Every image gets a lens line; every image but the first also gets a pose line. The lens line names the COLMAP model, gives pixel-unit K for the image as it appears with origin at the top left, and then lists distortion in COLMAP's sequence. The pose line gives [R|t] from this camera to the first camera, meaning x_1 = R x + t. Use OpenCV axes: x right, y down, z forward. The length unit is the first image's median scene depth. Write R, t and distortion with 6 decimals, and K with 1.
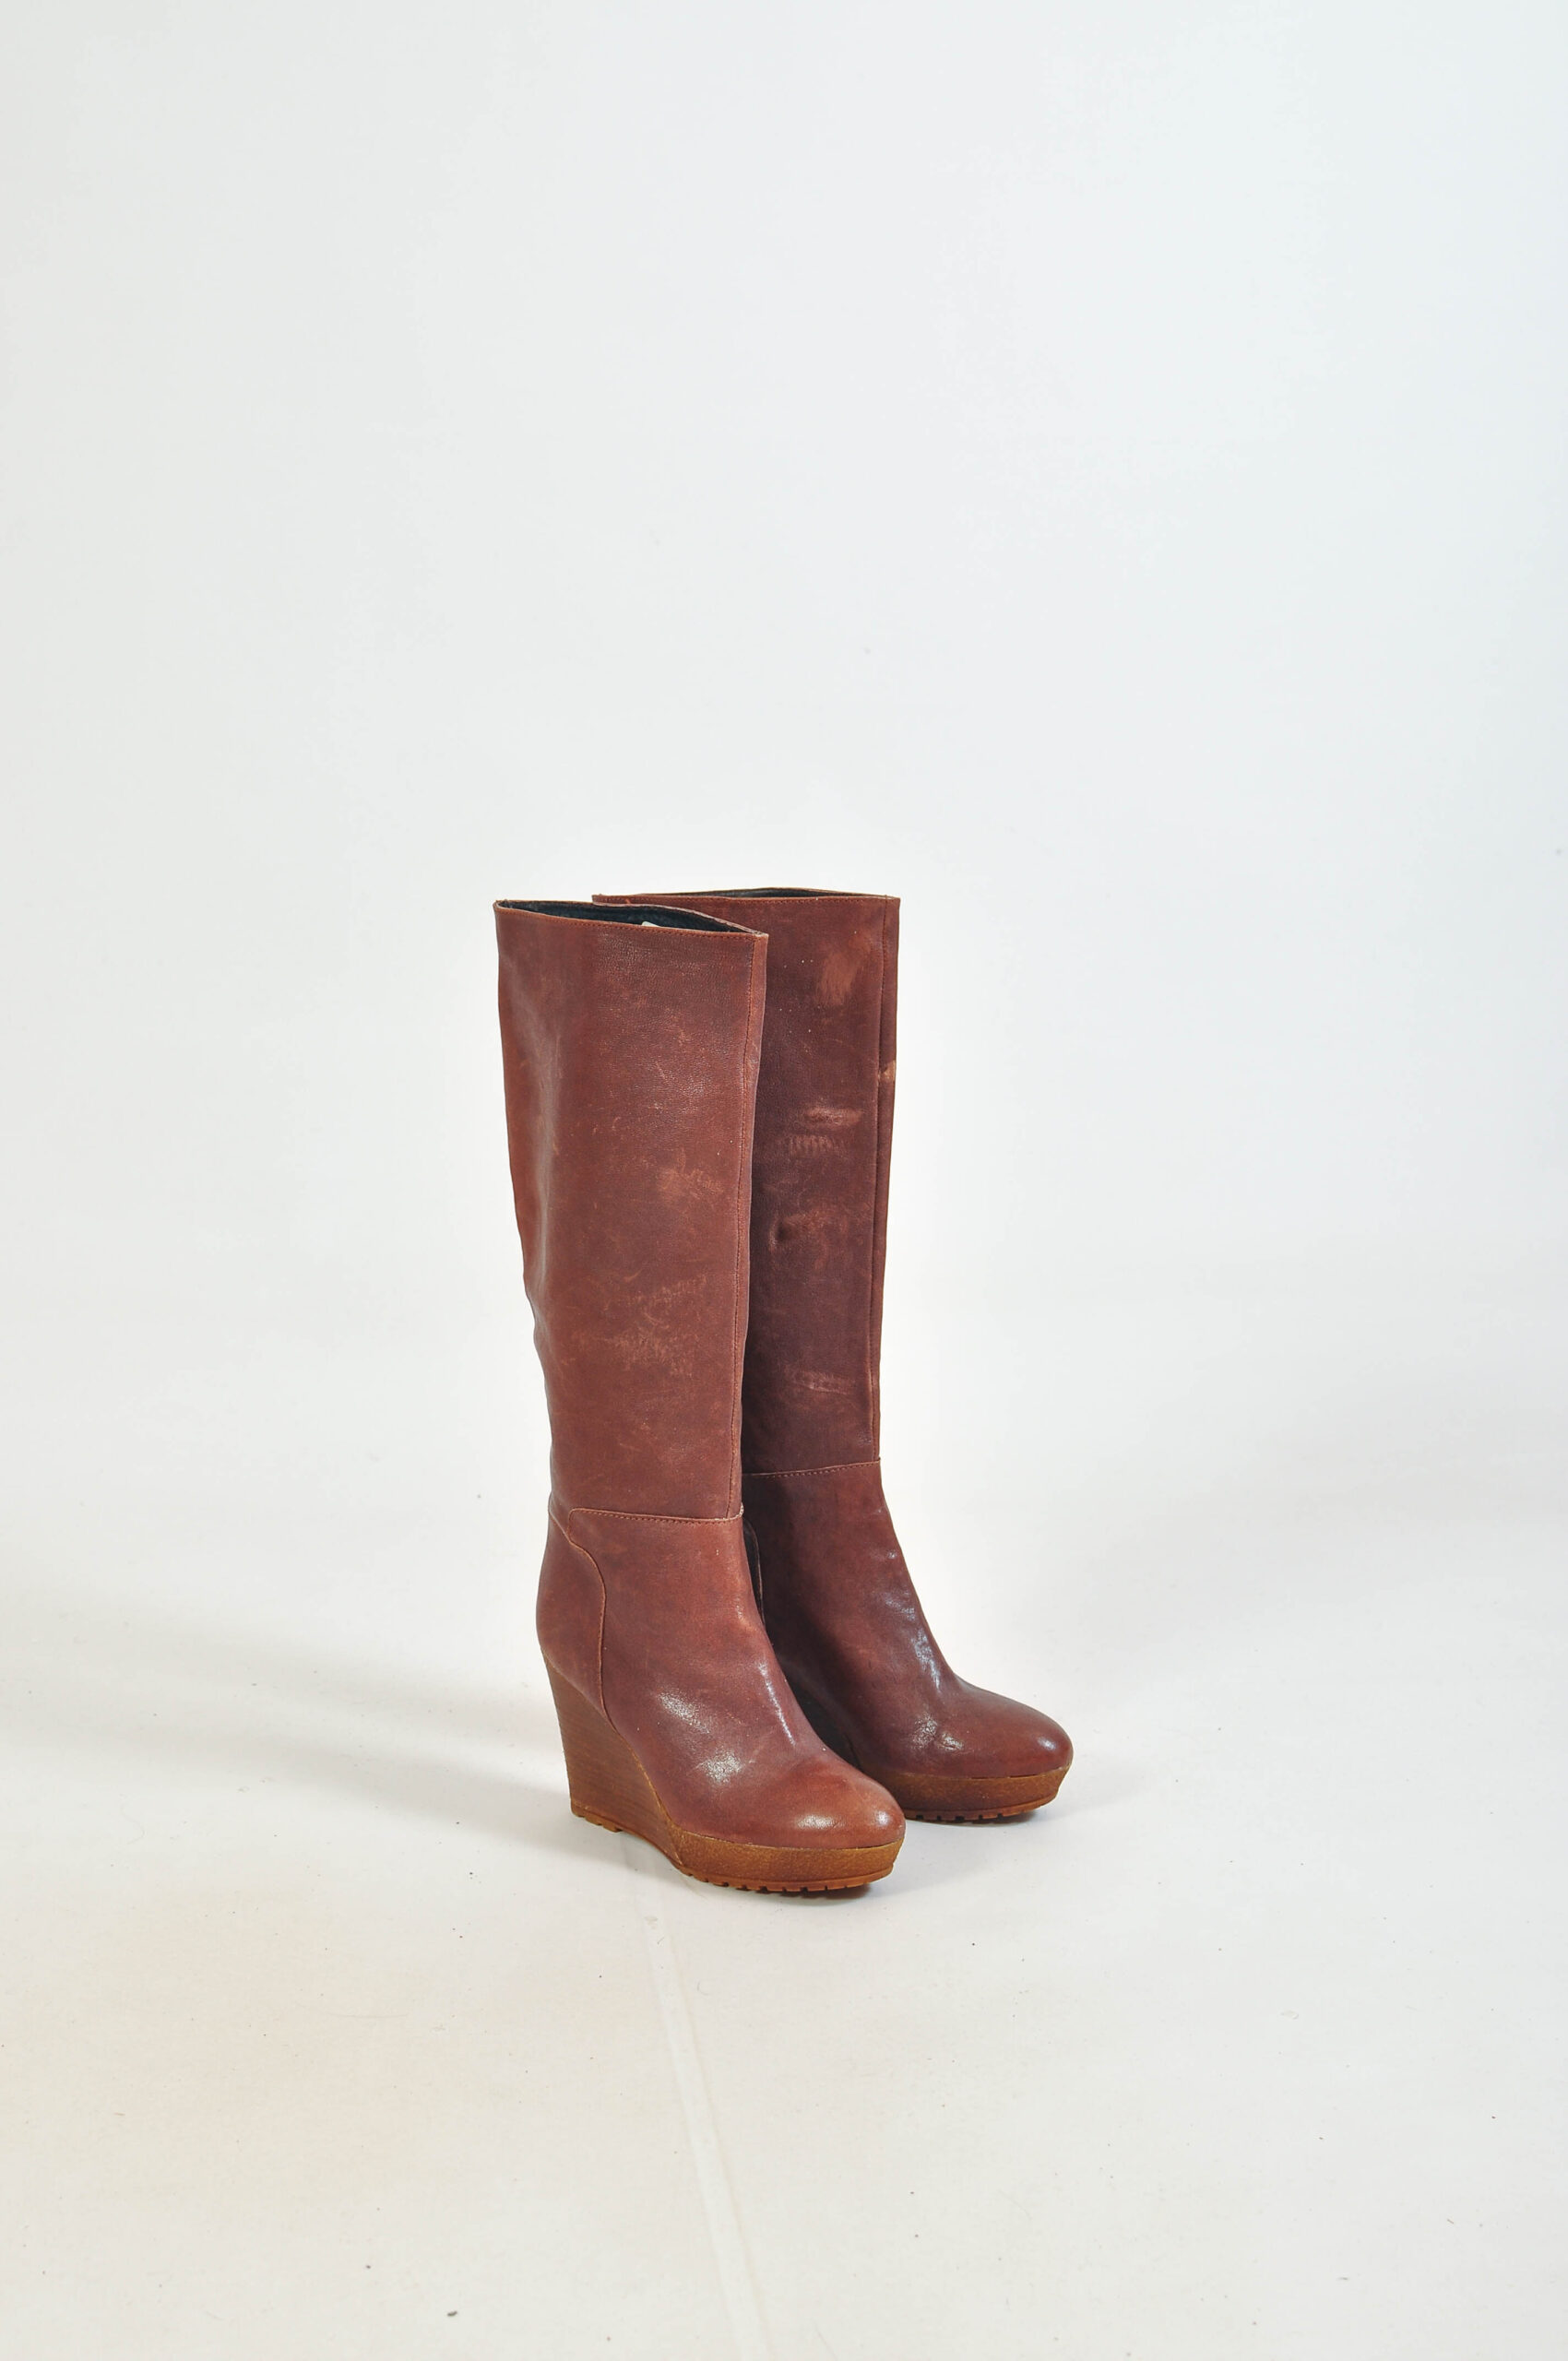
lens RADIAL K [[3652.2, 0, 786.4], [0, 3652.2, 1188.7], [0, 0, 1]] dist [-0.144065, 0.000000]
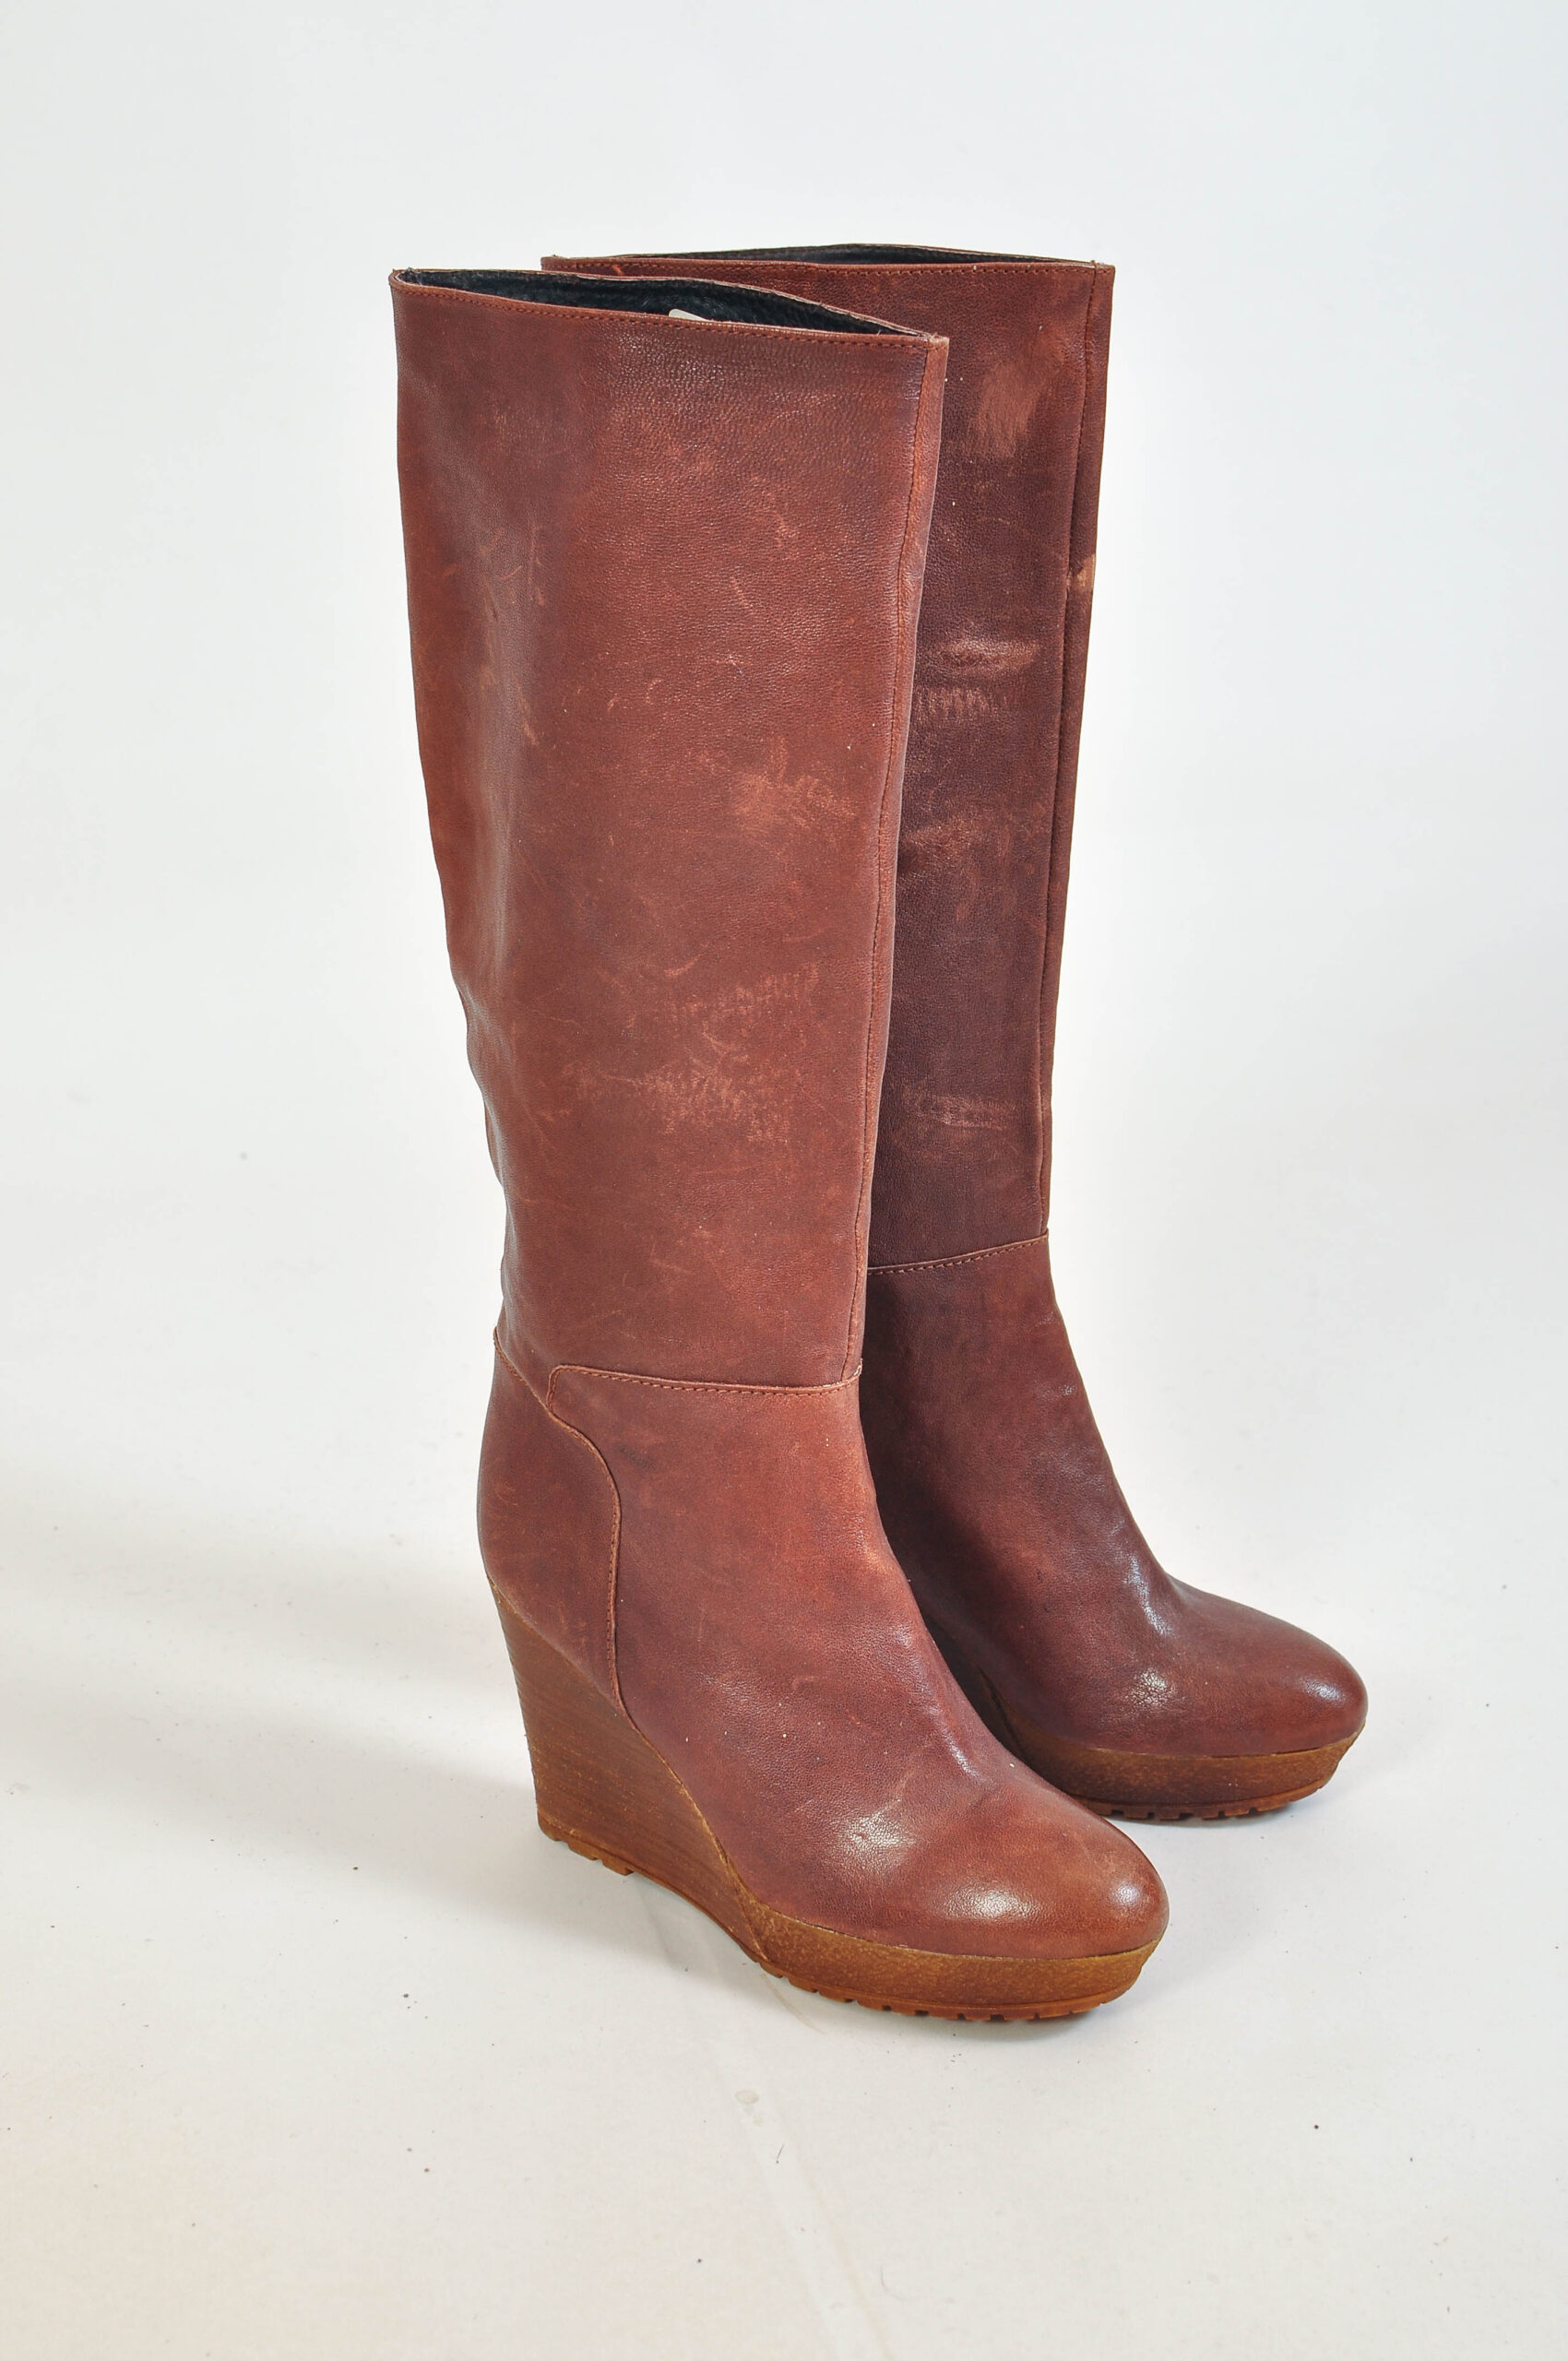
lens RADIAL K [[3652.2, 0, 777.7], [0, 3652.2, 1167.5], [0, 0, 1]] dist [-0.144065, 0.000000]
pose [[0.991954, -0.030124, 0.122965, -0.092949], [0.008338, 0.984715, 0.173972, -0.040409], [-0.126326, -0.171547, 0.977043, 0.441916]]
